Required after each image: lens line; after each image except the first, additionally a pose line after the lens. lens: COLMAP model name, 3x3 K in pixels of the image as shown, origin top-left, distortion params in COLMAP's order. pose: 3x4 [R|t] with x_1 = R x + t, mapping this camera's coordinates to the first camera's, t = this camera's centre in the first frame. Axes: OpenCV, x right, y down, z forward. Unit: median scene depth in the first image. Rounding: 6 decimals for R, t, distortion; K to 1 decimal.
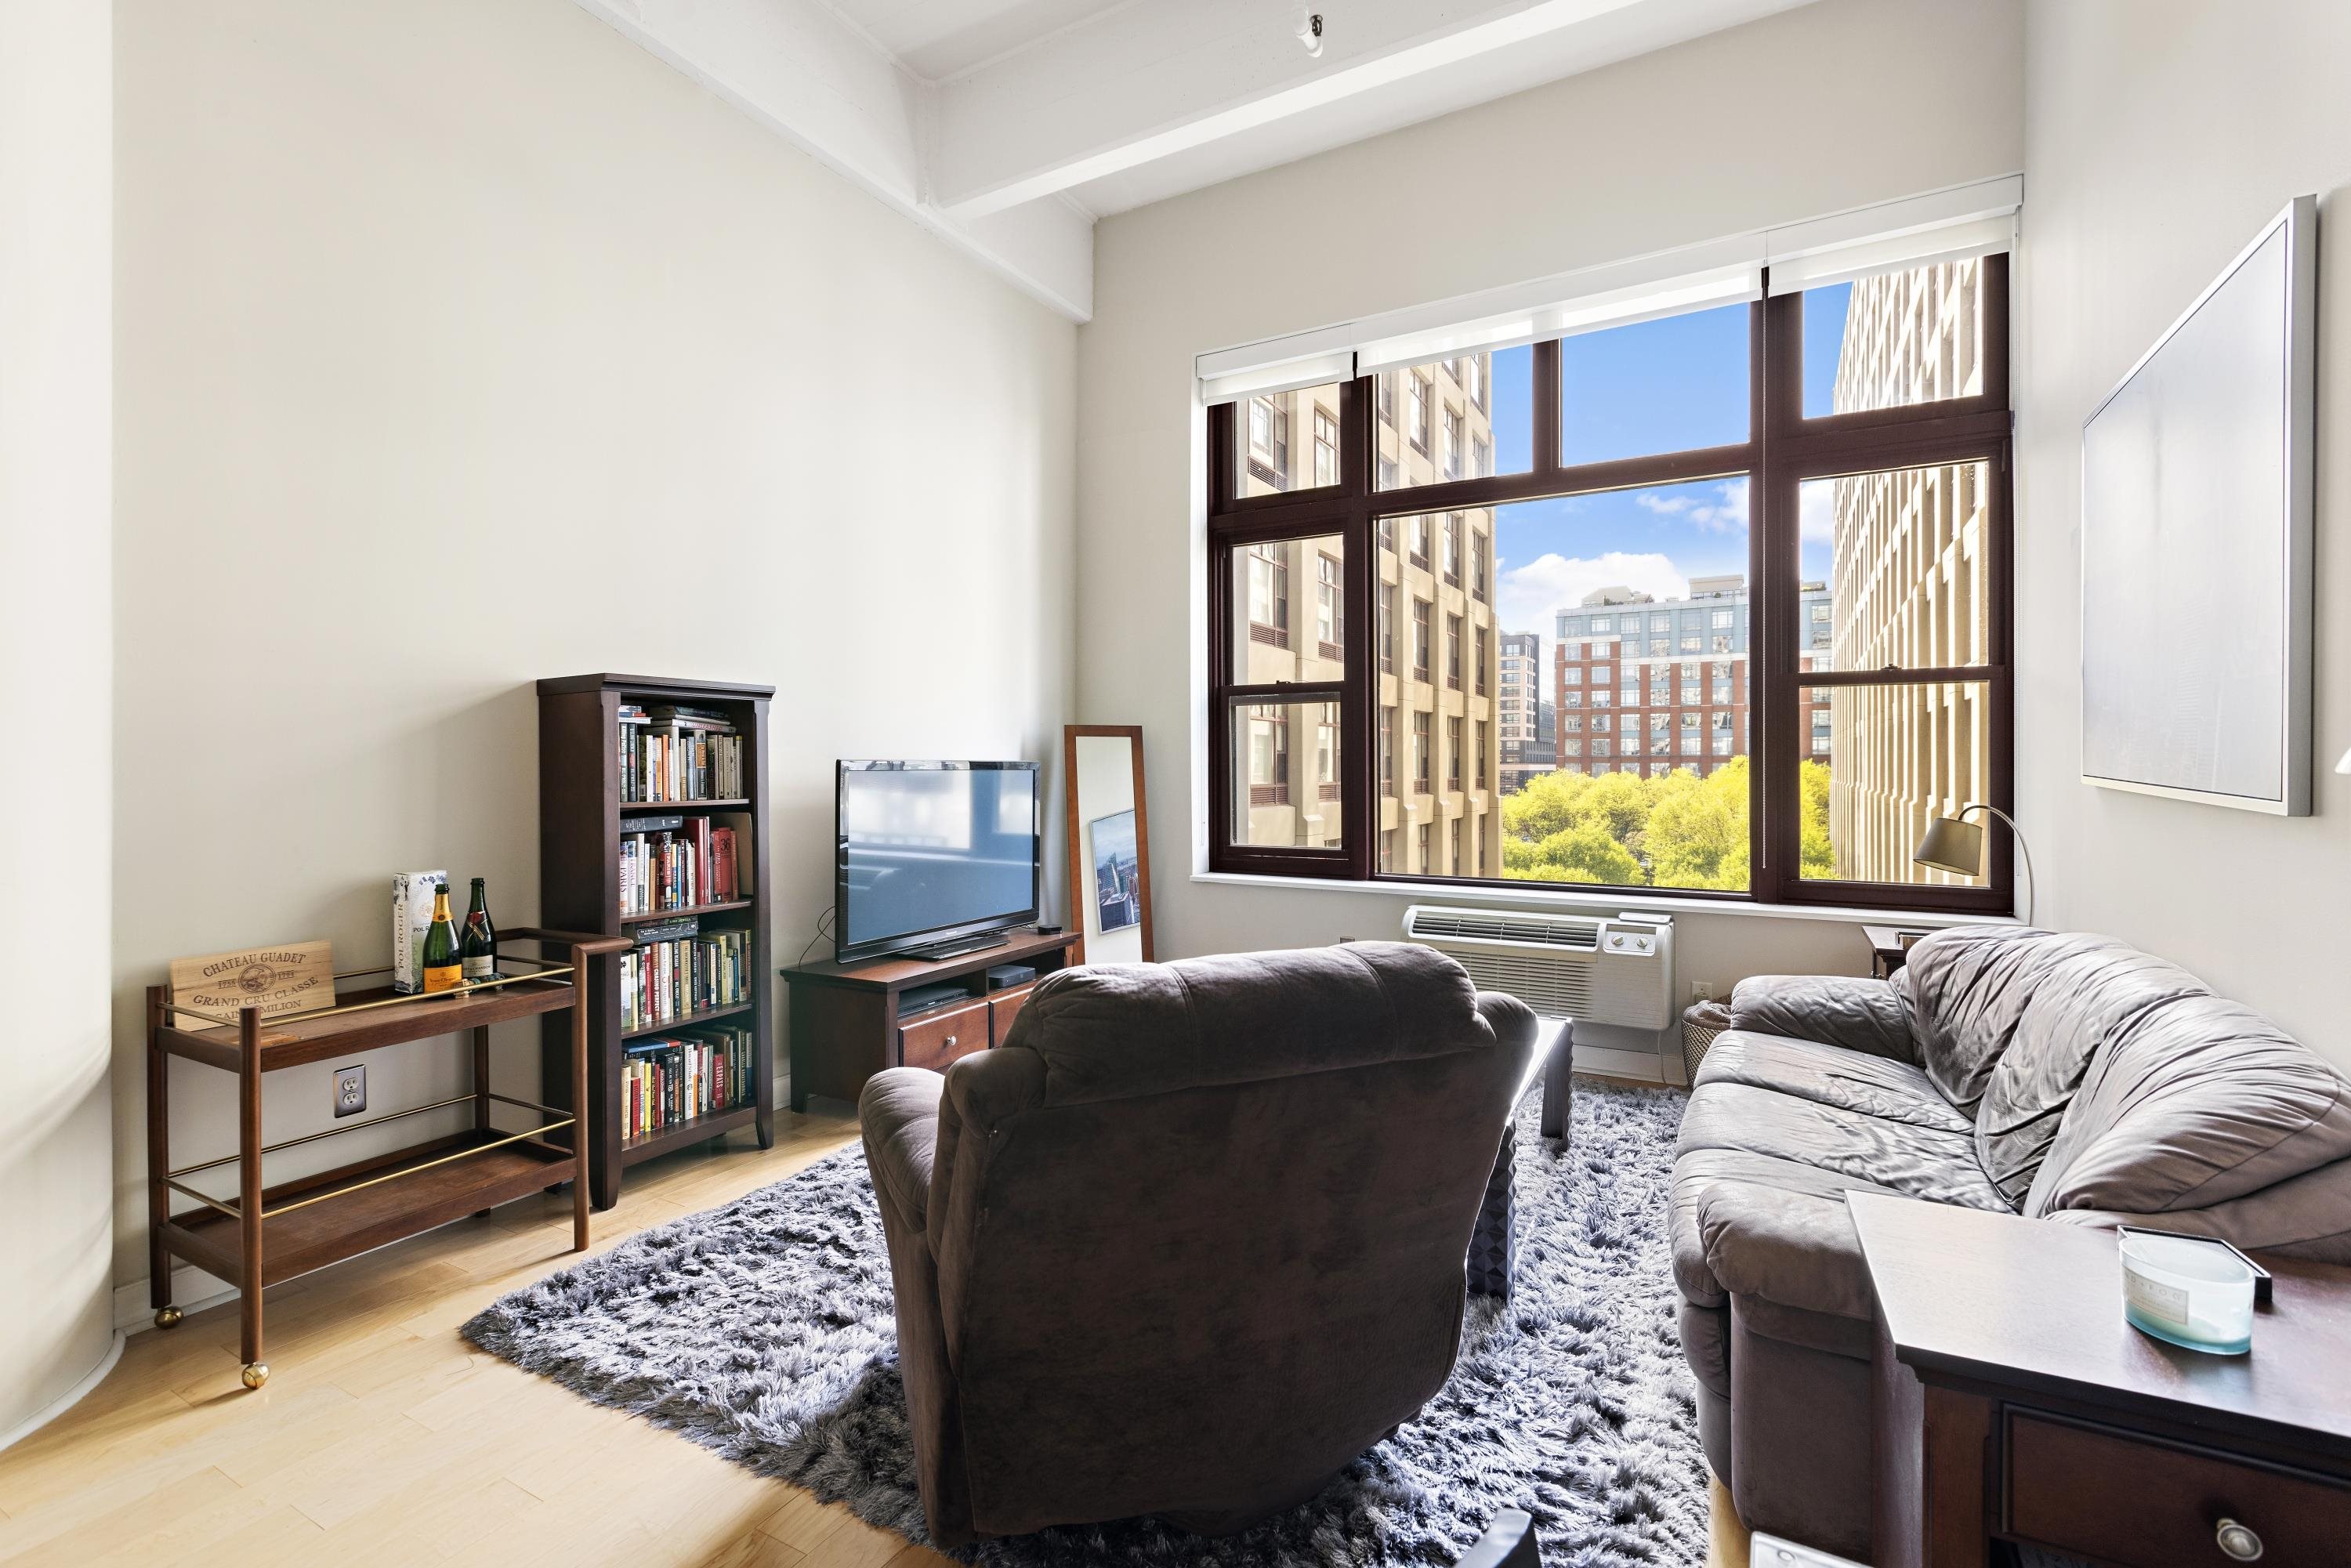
lens RADIAL K [[1050.7, 0, 1176.9], [0, 1050.7, 766.8], [0, 0, 1]] dist [-0.001226, 0.001032]
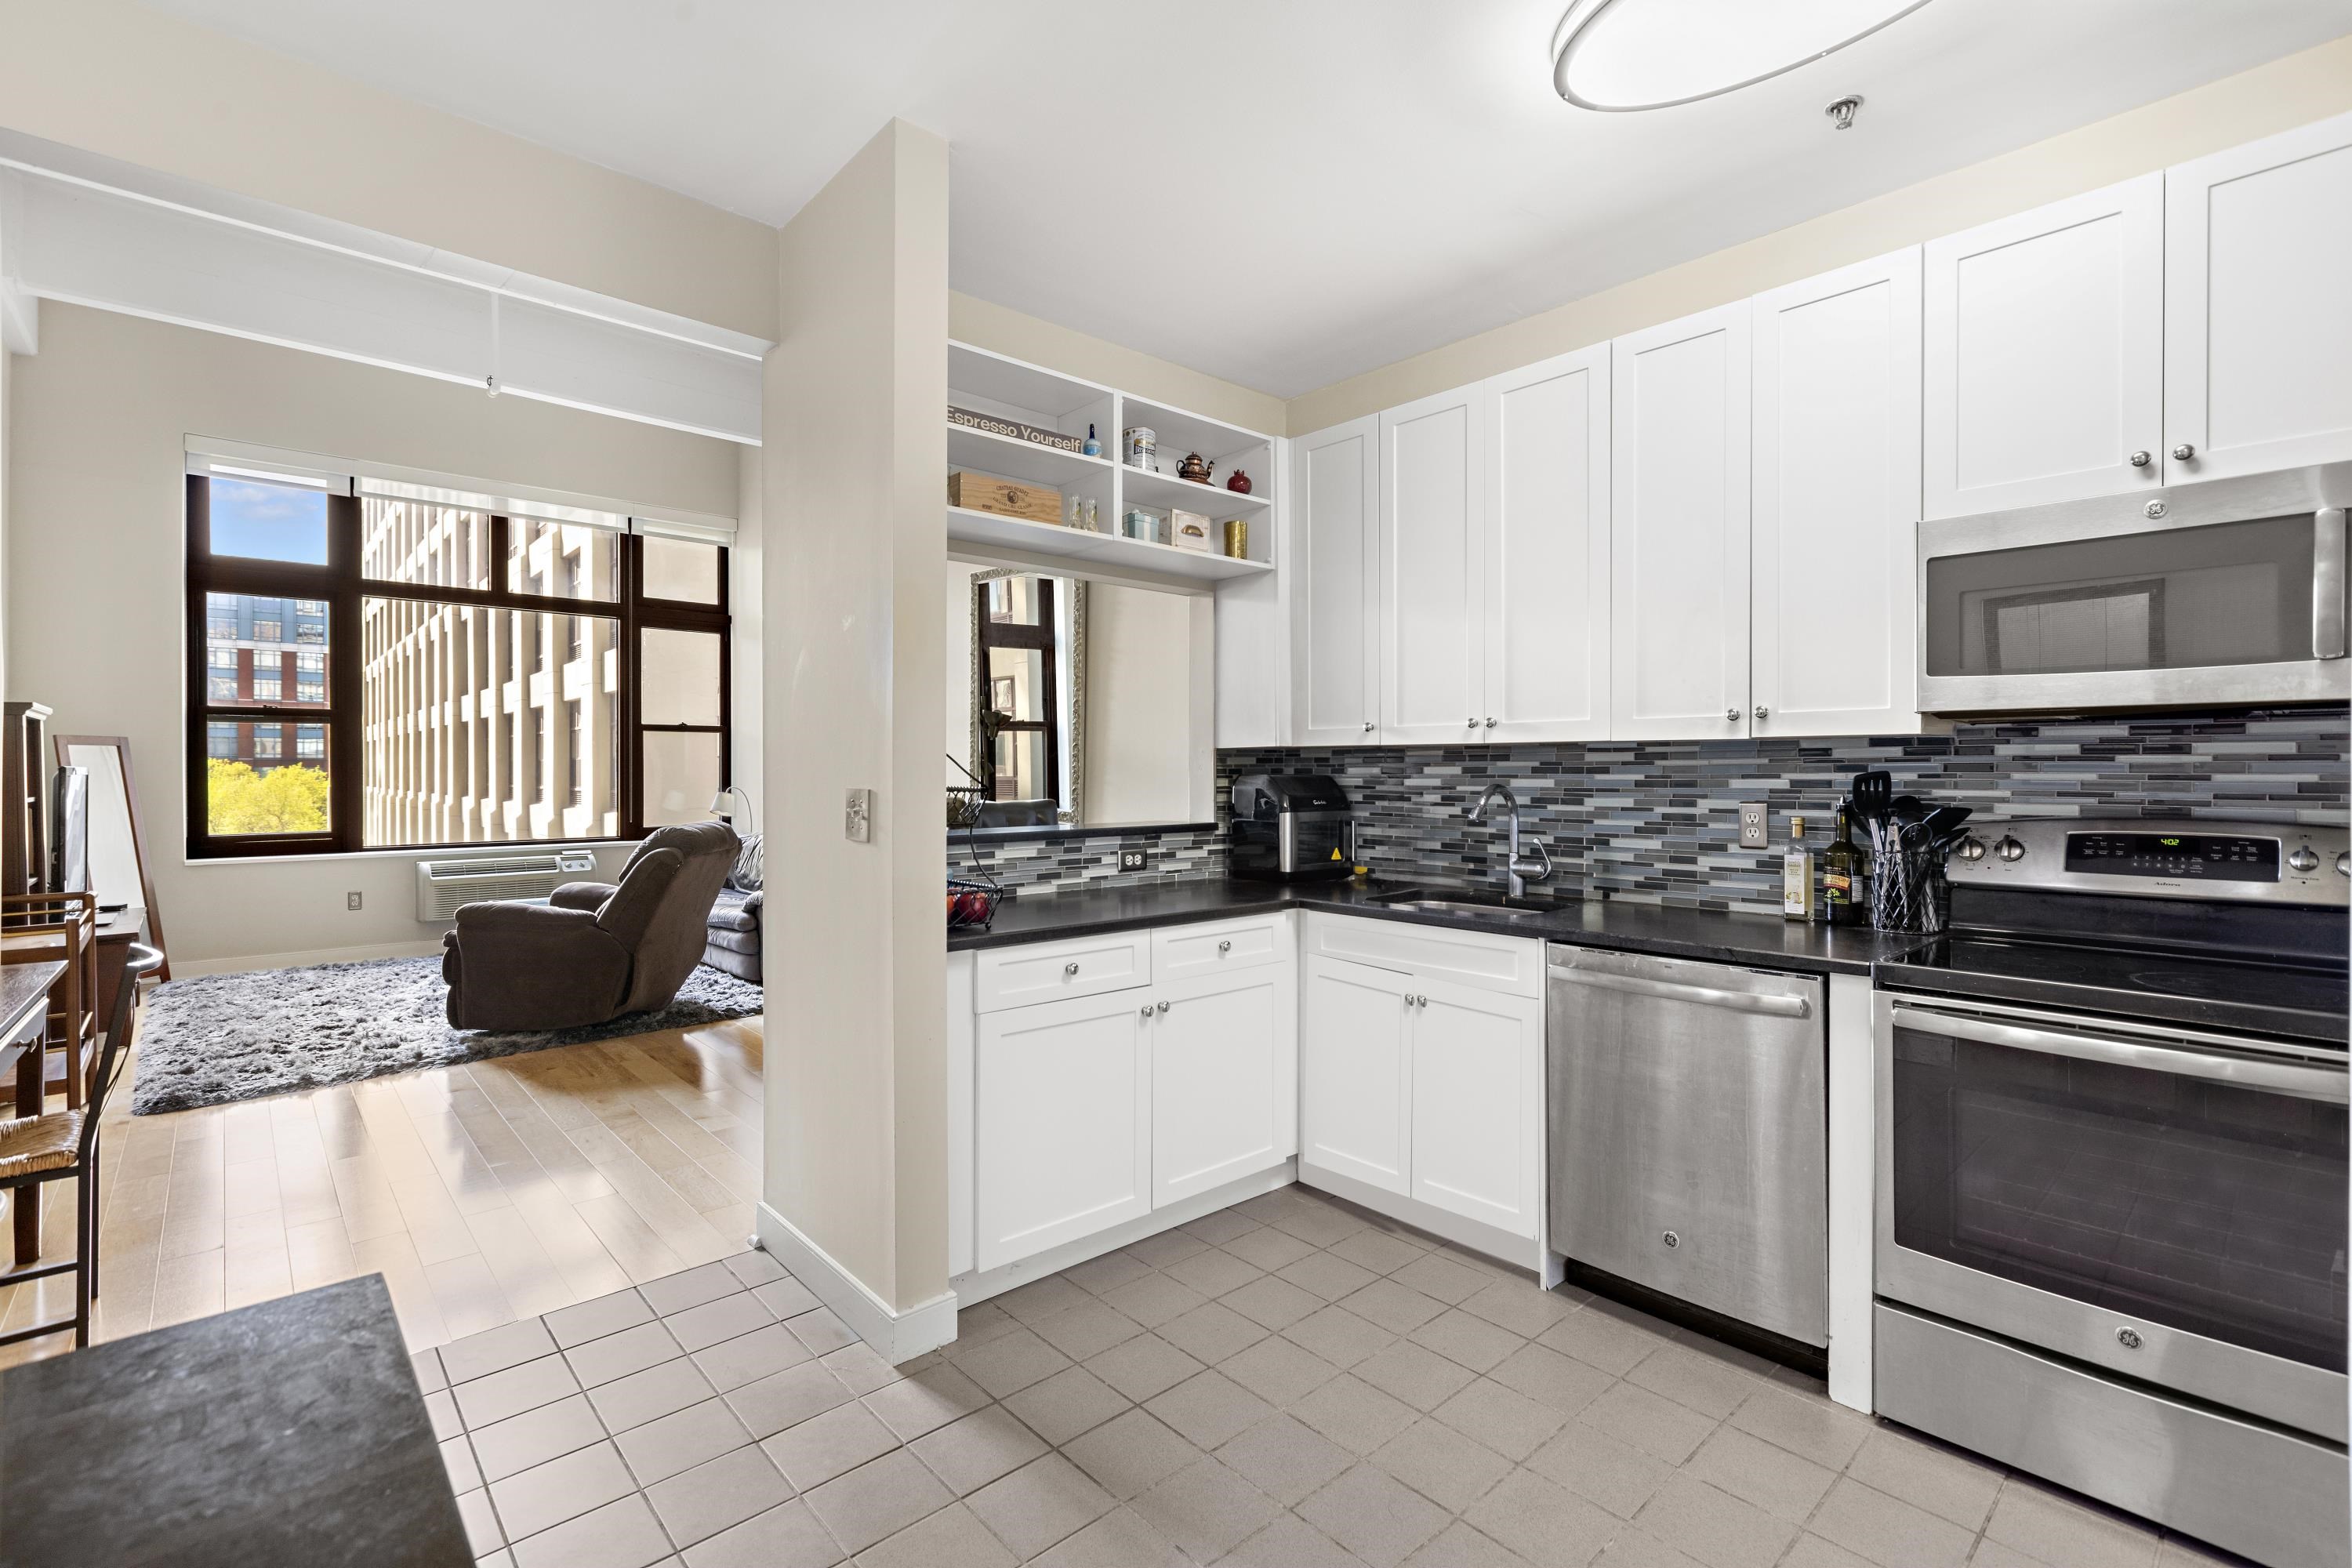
lens RADIAL K [[1051.2, 0, 1177.1], [0, 1051.2, 775.5], [0, 0, 1]] dist [-0.001226, 0.001032]
pose [[0.314741, -0.005313, 0.949163, -0.817999], [0.002071, 0.999986, 0.004910, 0.000665], [-0.949175, 0.000420, 0.314747, -0.496015]]
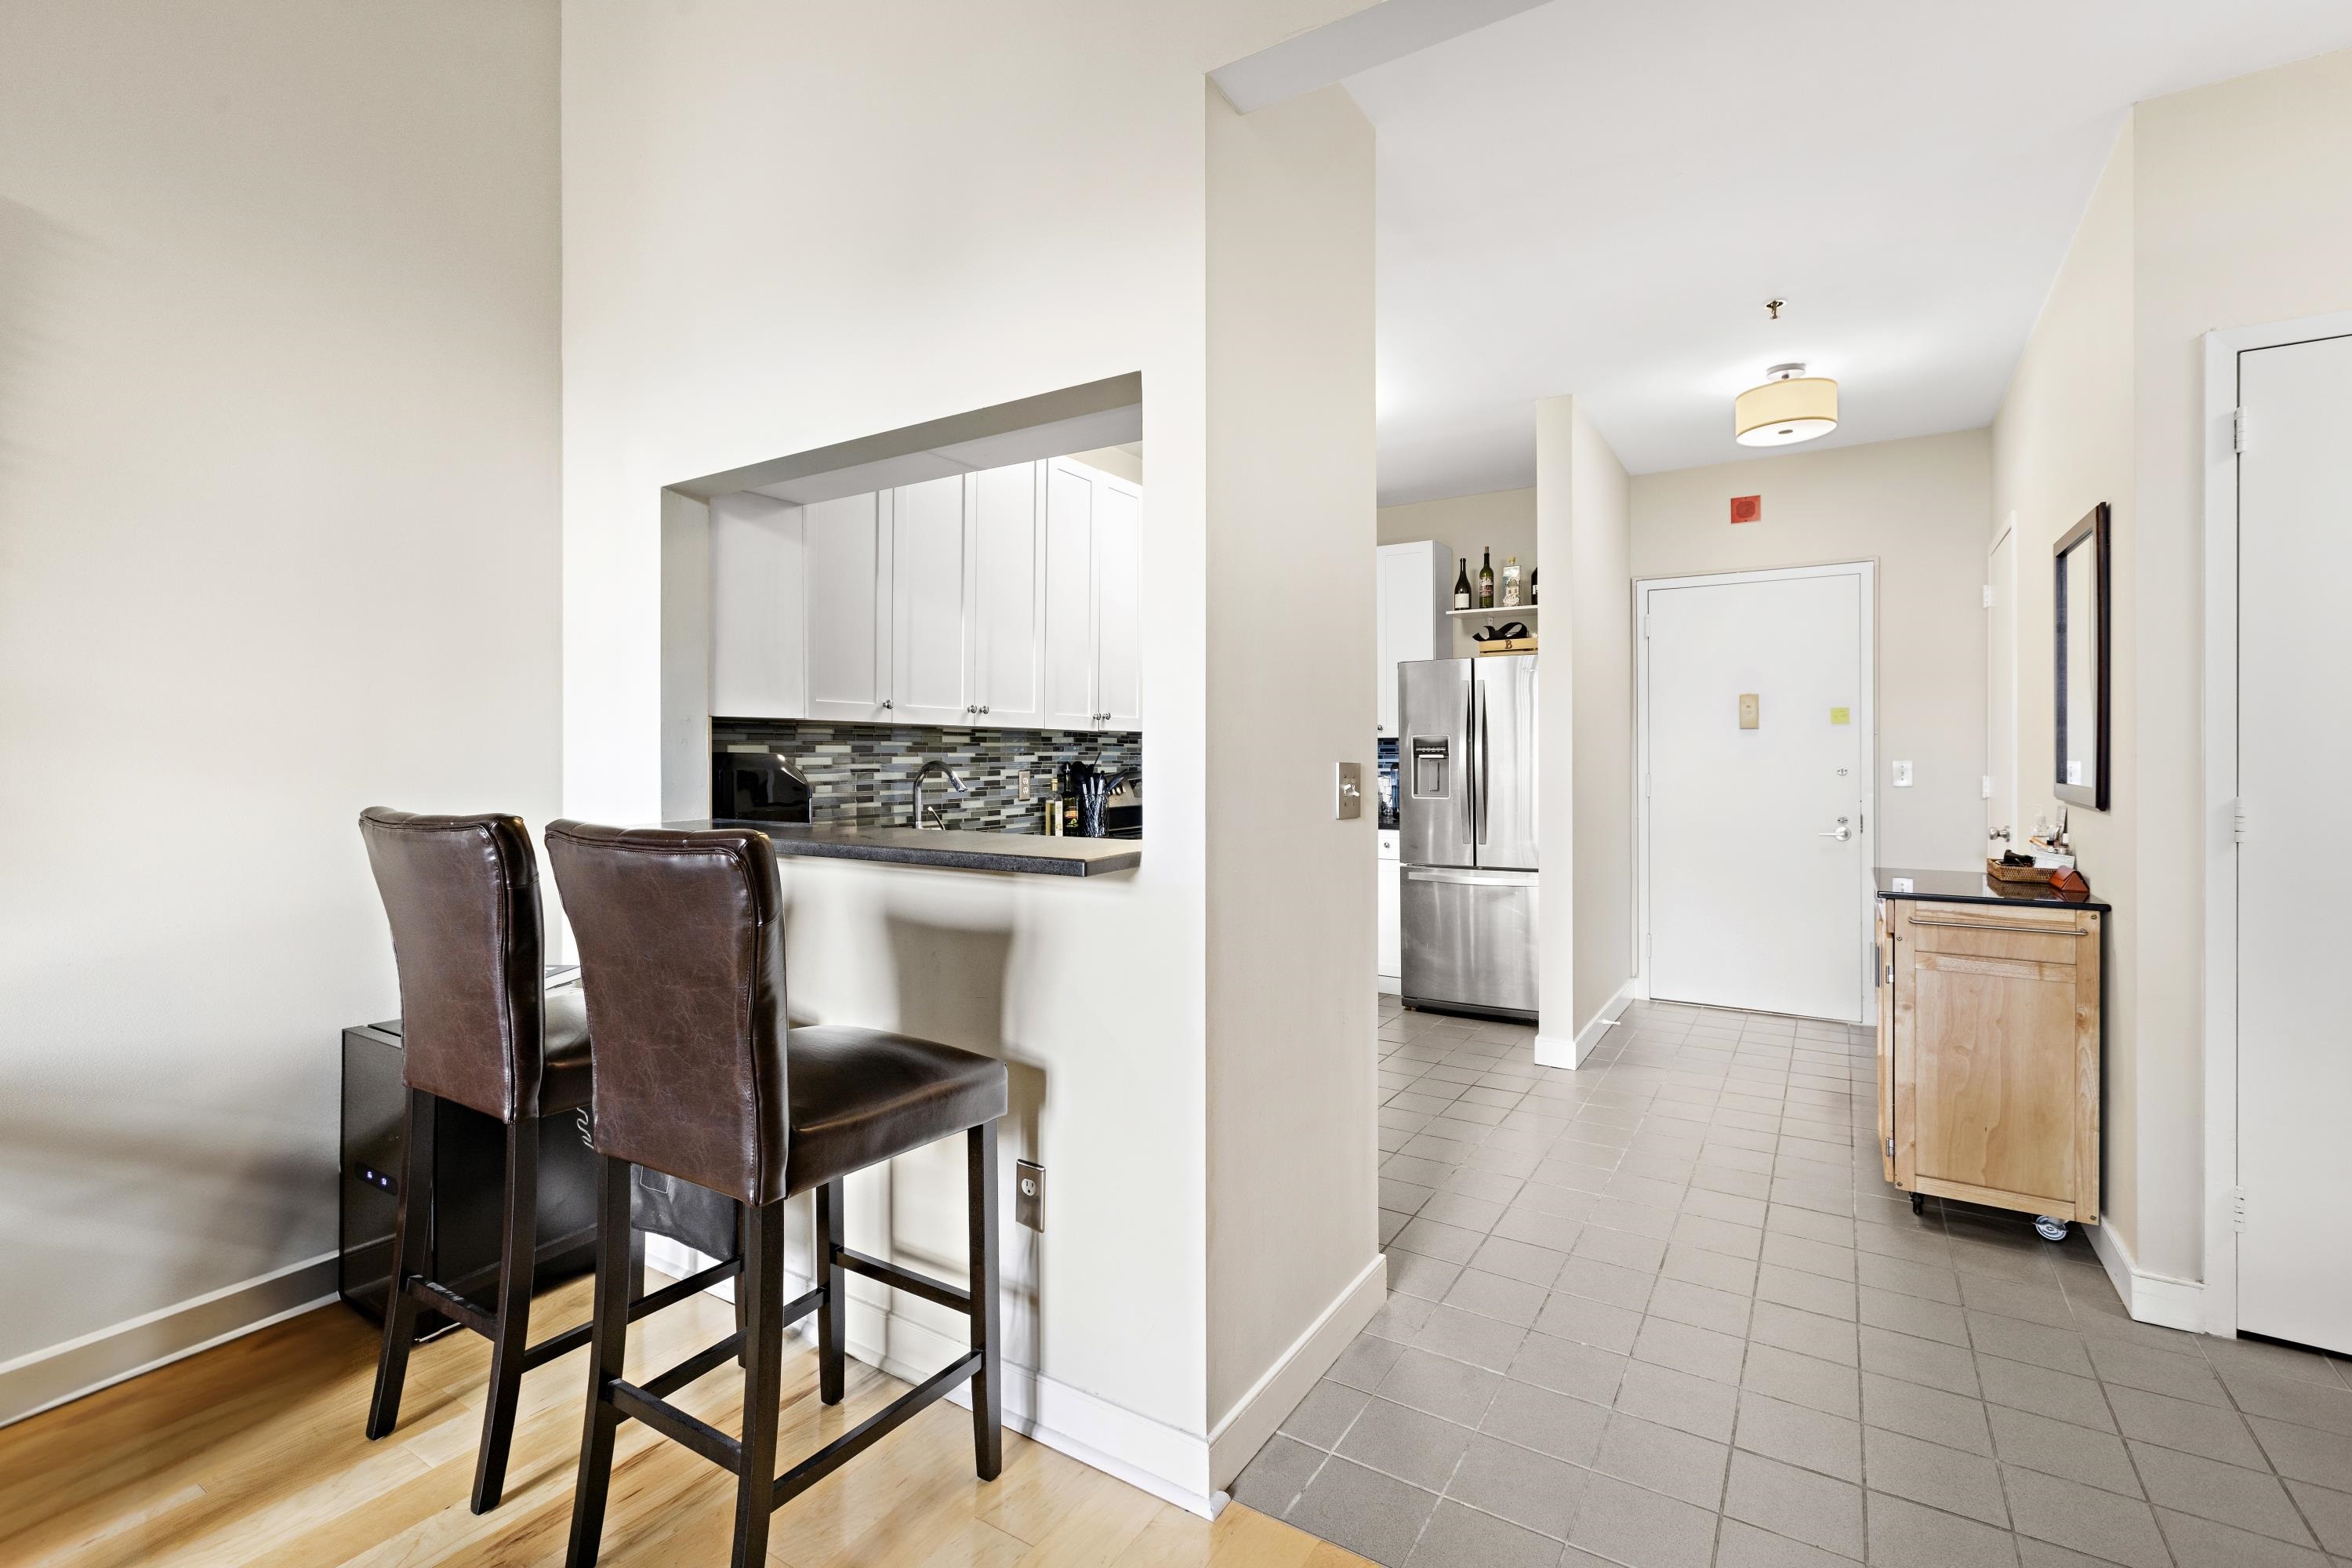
lens RADIAL K [[1051.2, 0, 1175.7], [0, 1051.2, 759.9], [0, 0, 1]] dist [-0.001226, 0.001032]
pose [[-0.998882, -0.001303, 0.047252, -0.357257], [-0.000977, 0.999976, 0.006922, 0.003331], [-0.047259, 0.006868, -0.998859, 0.245872]]
